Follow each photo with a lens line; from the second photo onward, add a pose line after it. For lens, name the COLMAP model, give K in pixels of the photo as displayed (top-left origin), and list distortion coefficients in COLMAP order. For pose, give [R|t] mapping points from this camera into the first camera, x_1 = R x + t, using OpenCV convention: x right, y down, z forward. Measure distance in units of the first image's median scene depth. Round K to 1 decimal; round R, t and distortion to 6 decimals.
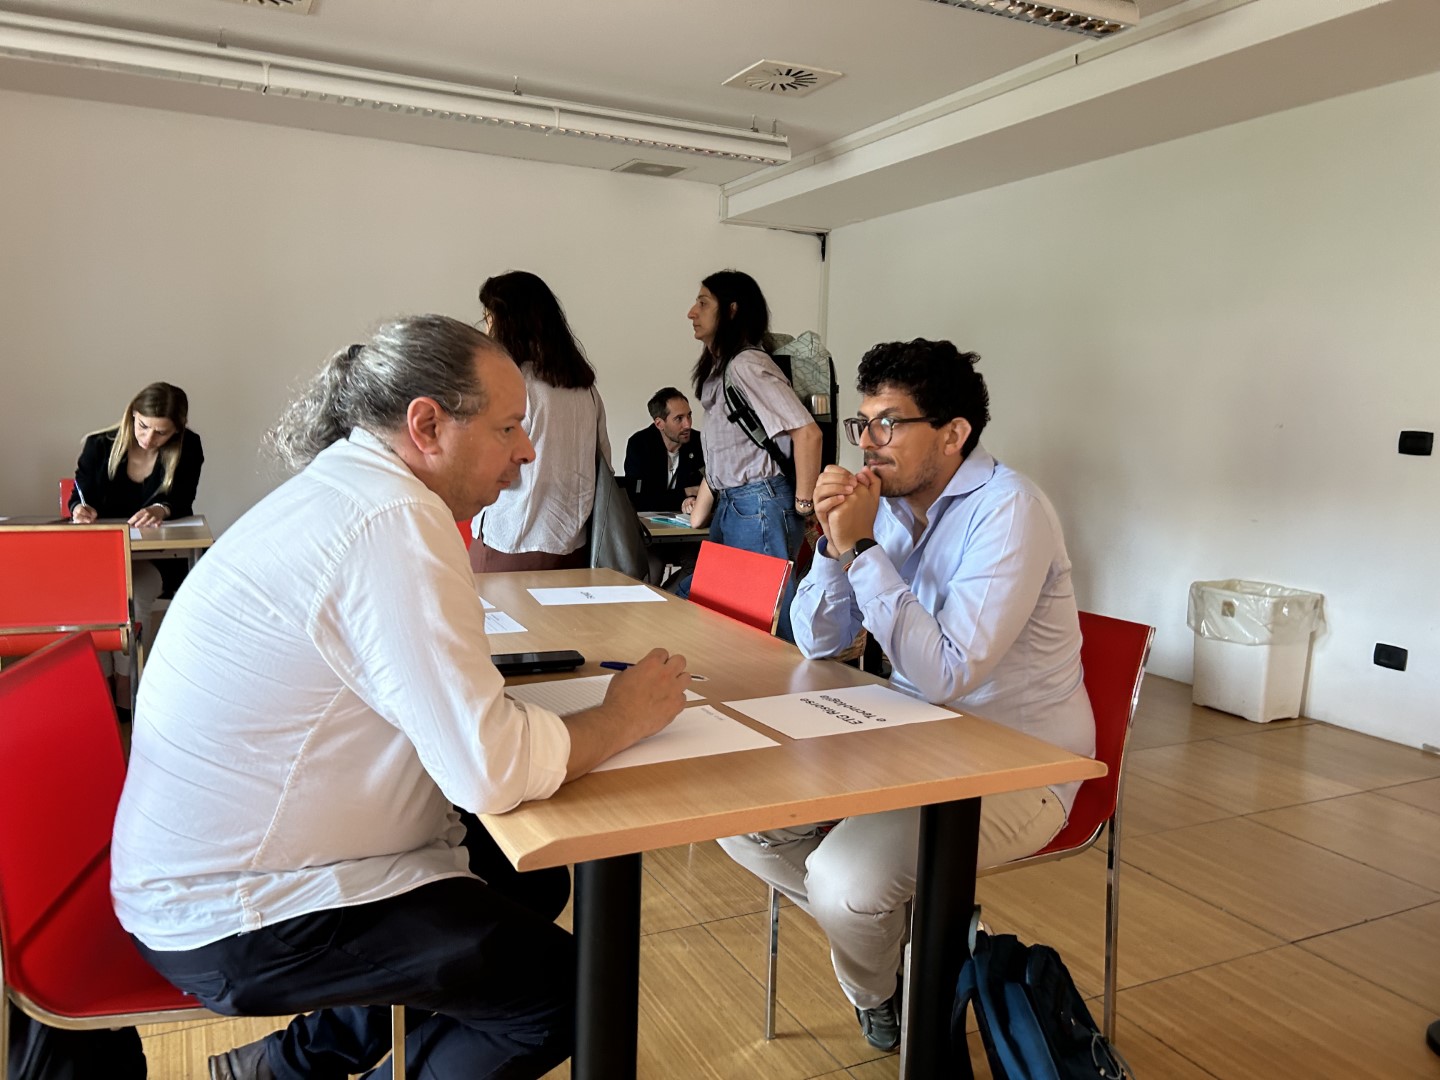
lens RADIAL K [[1099.9, 0, 720.0], [0, 1099.9, 540.0], [0, 0, 1]] dist [0.165750, -0.364517]
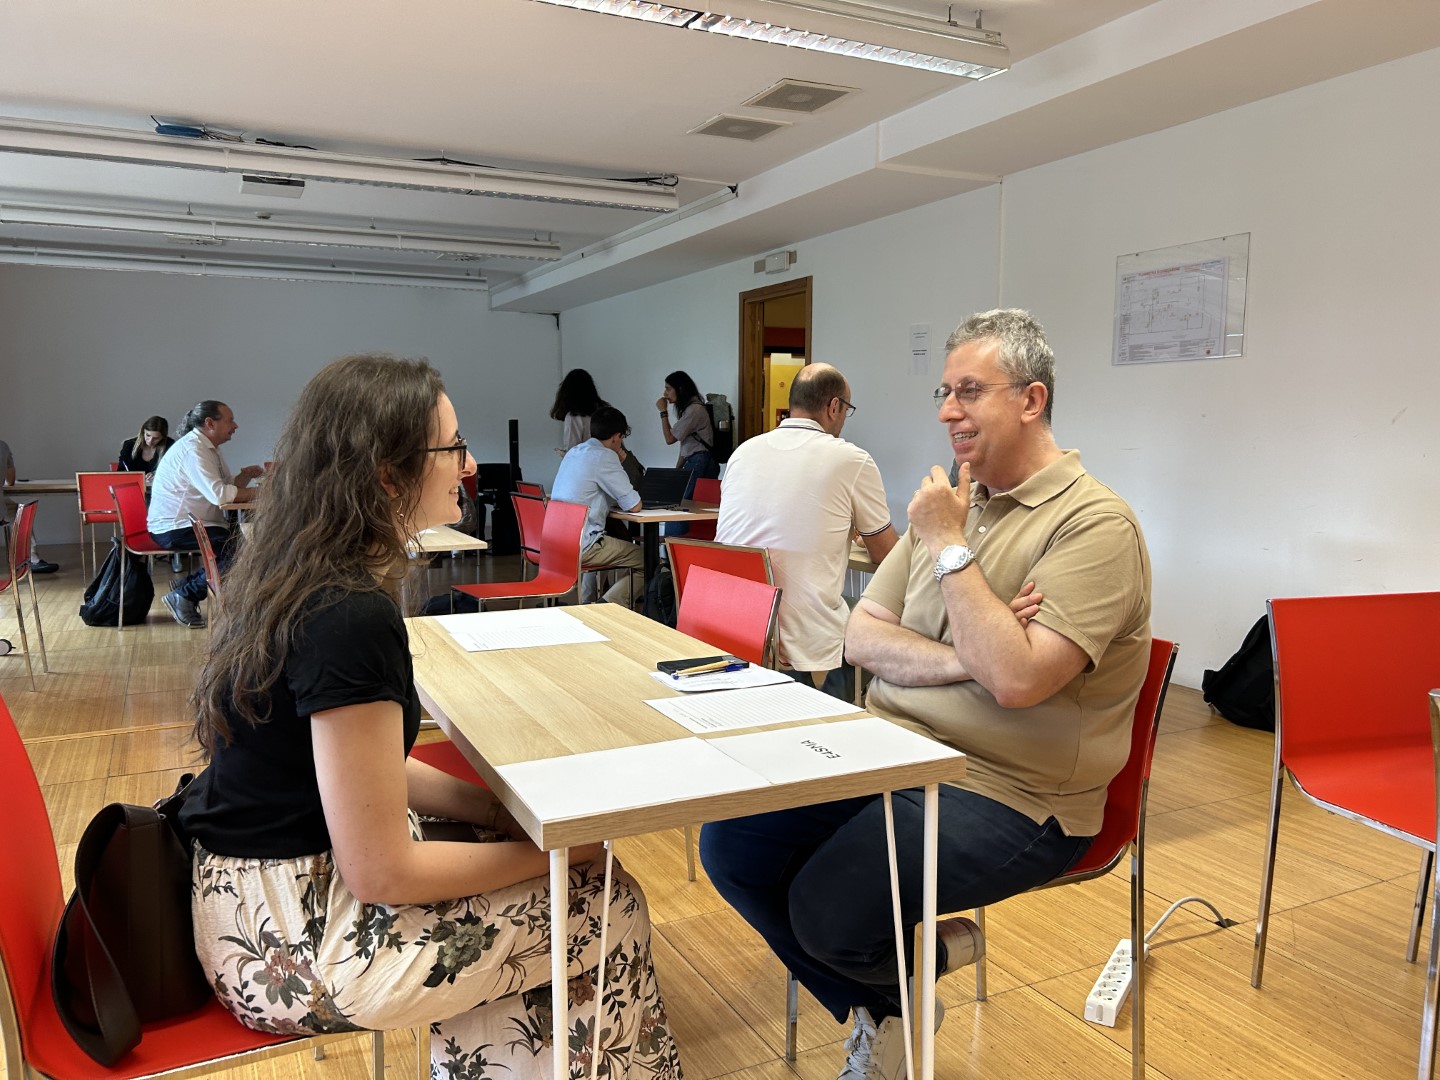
lens RADIAL K [[1099.9, 0, 720.0], [0, 1099.9, 540.0], [0, 0, 1]] dist [0.165750, -0.364517]
pose [[0.999674, -0.025142, -0.004356, 0.643942], [0.025102, 0.999644, -0.009026, 0.158735], [0.004581, 0.008914, 0.999950, -1.255453]]
